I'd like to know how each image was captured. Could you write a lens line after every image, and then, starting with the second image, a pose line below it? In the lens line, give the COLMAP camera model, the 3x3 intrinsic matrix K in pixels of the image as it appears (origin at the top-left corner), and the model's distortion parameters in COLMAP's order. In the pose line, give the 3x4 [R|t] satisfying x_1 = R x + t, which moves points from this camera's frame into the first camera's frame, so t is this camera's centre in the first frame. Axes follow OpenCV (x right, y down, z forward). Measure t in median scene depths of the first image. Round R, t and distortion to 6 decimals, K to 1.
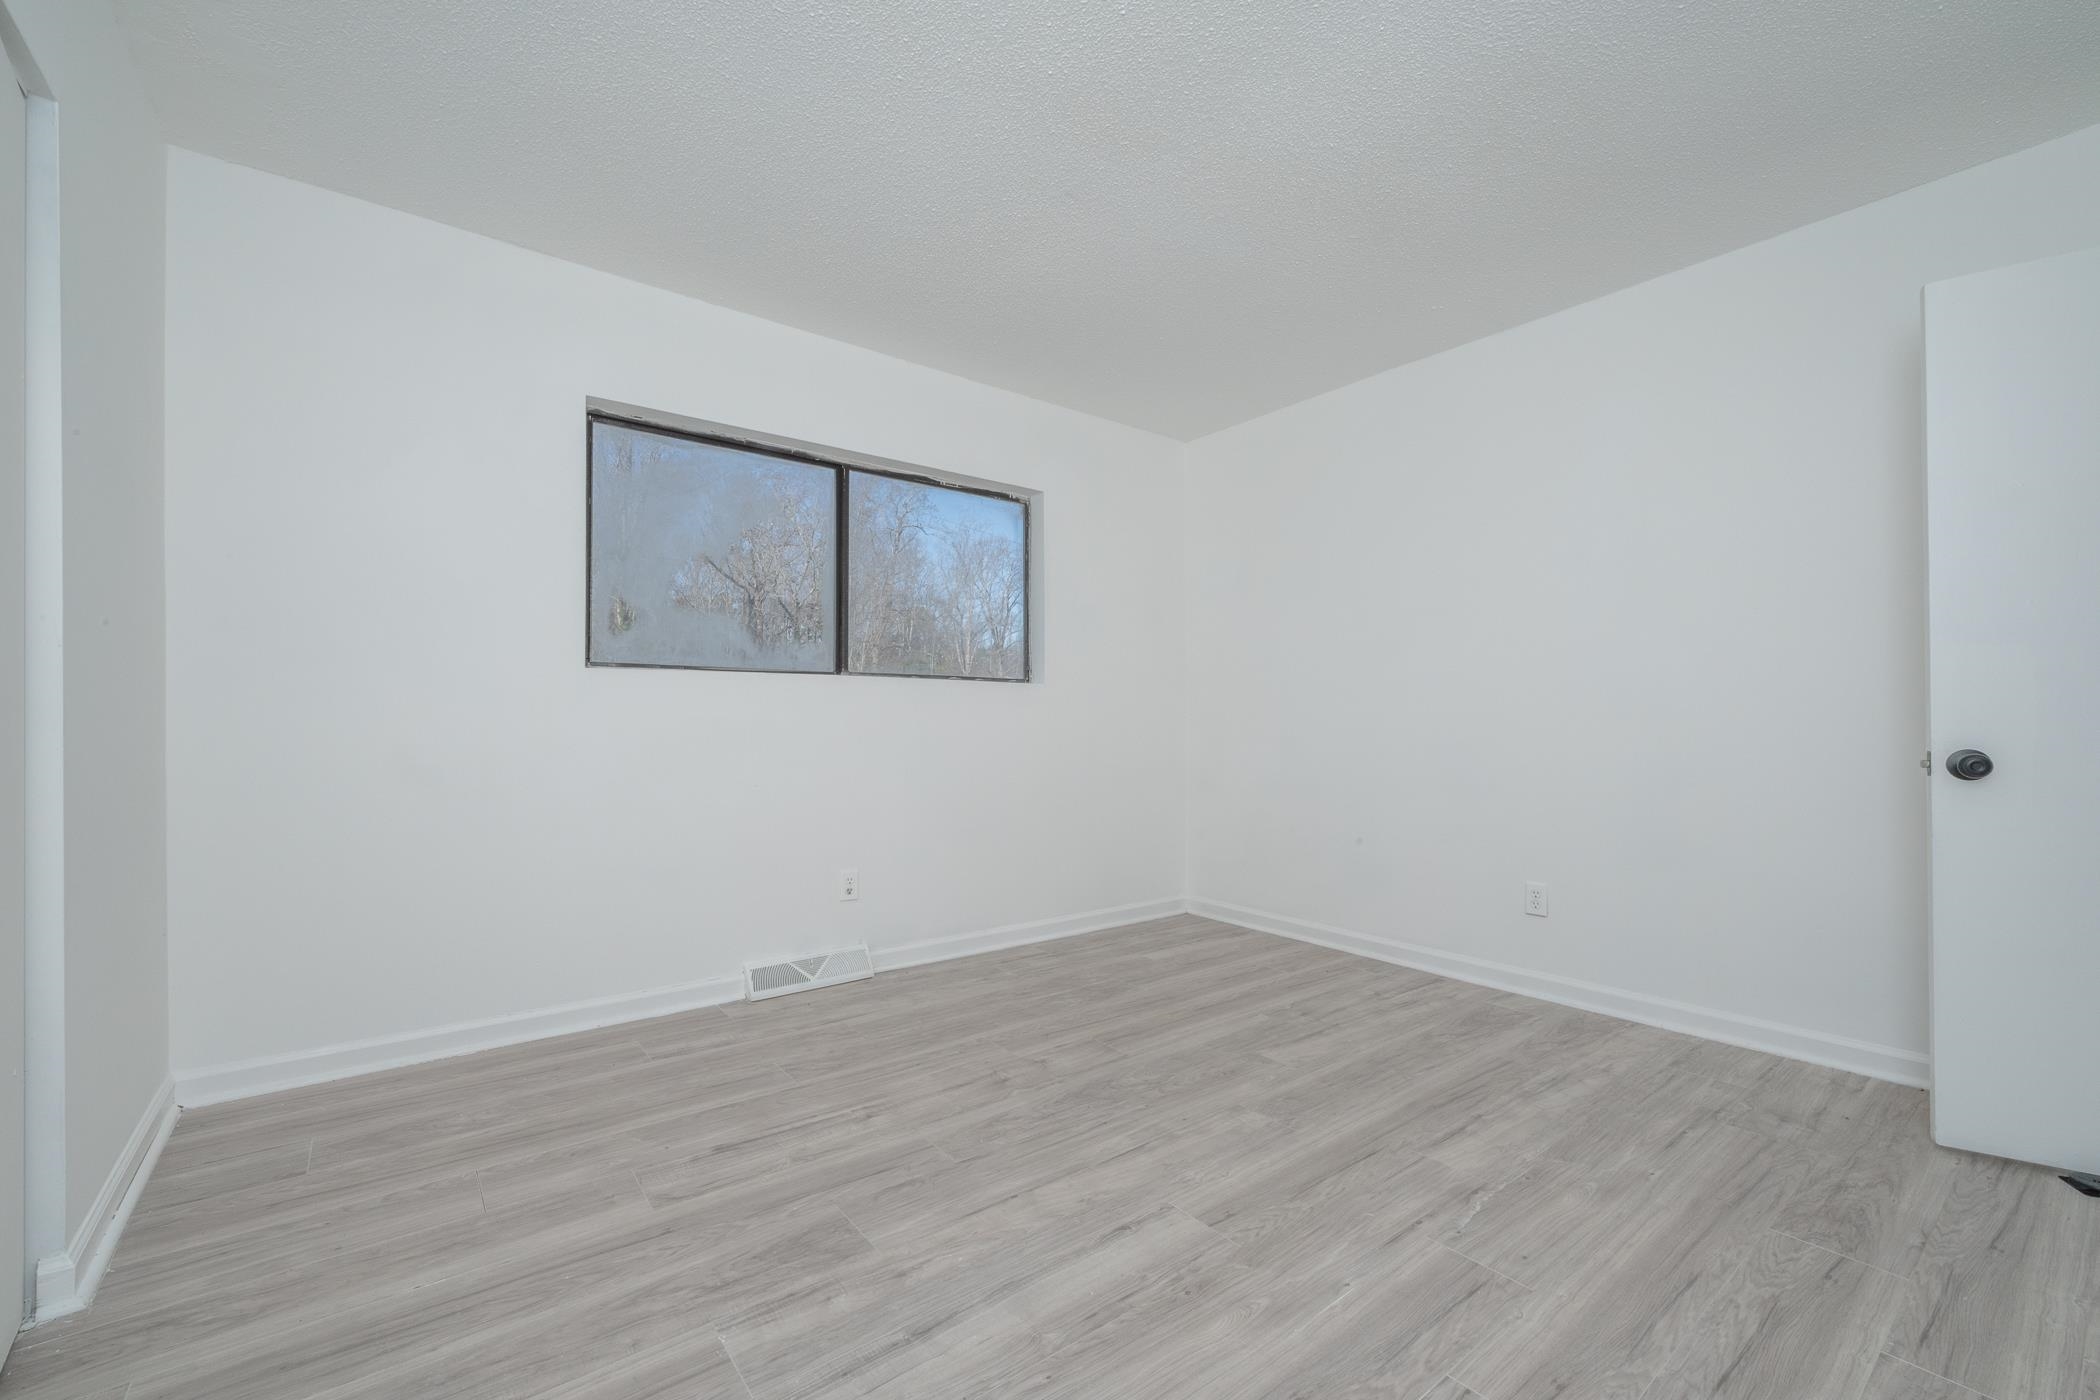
lens RADIAL K [[867.8, 0, 1054.5], [0, 867.8, 732.4], [0, 0, 1]] dist [-0.000133, 0.000273]
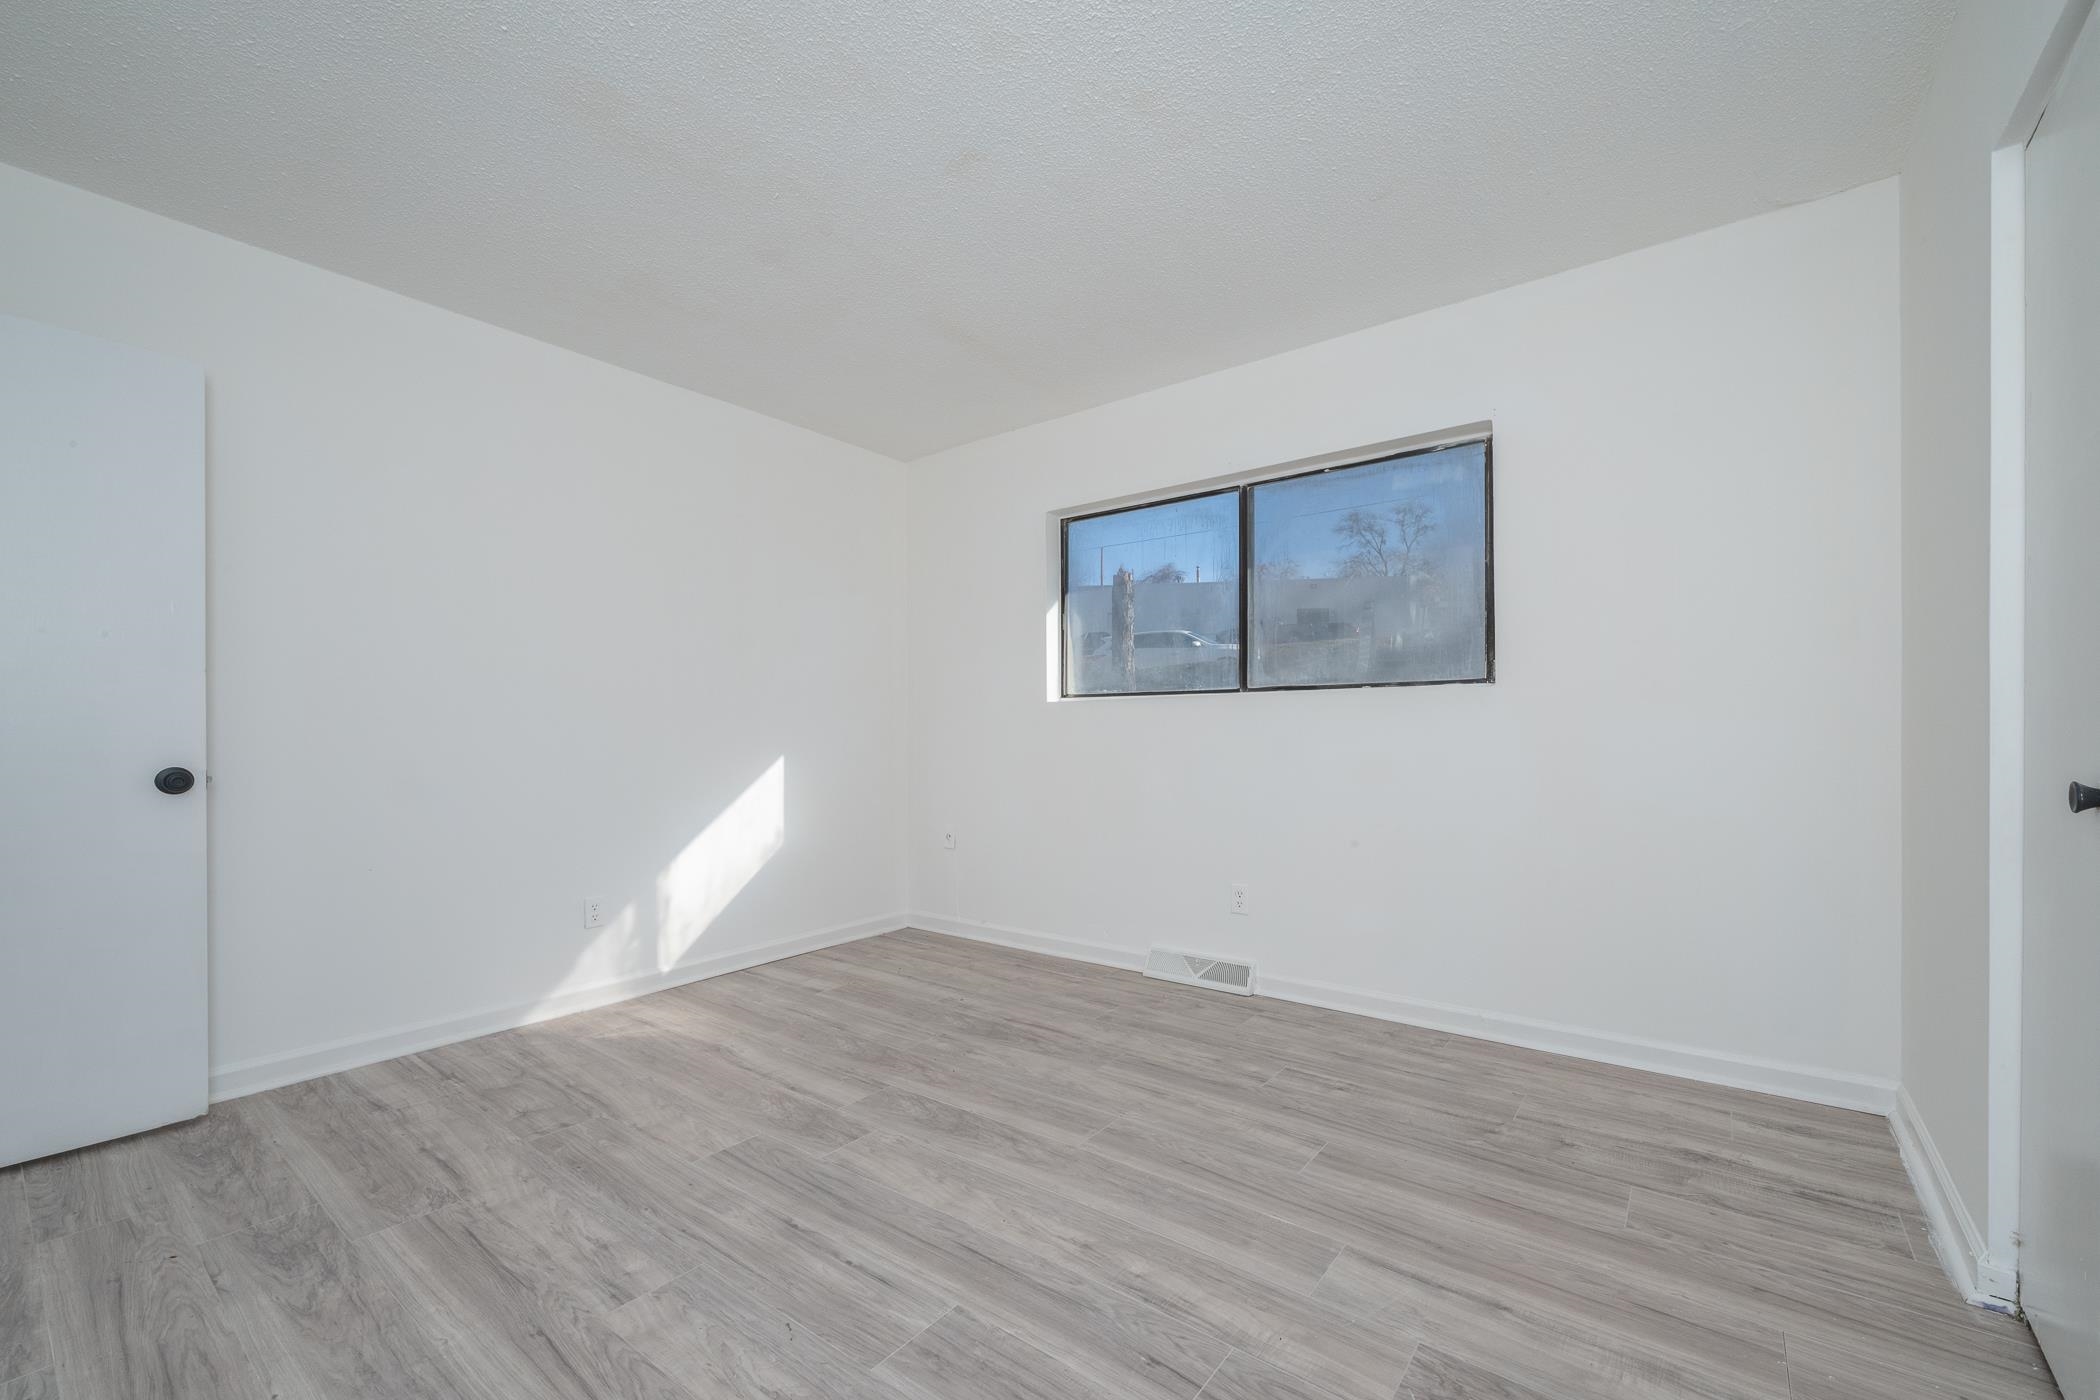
lens RADIAL K [[865.4, 0, 1050.5], [0, 865.4, 733.0], [0, 0, 1]] dist [-0.008736, -0.000578]
pose [[0.239230, -0.005928, -0.970945, 0.629918], [-0.007218, 0.999943, -0.007883, -0.006694], [0.970936, 0.008894, 0.239174, 0.495661]]
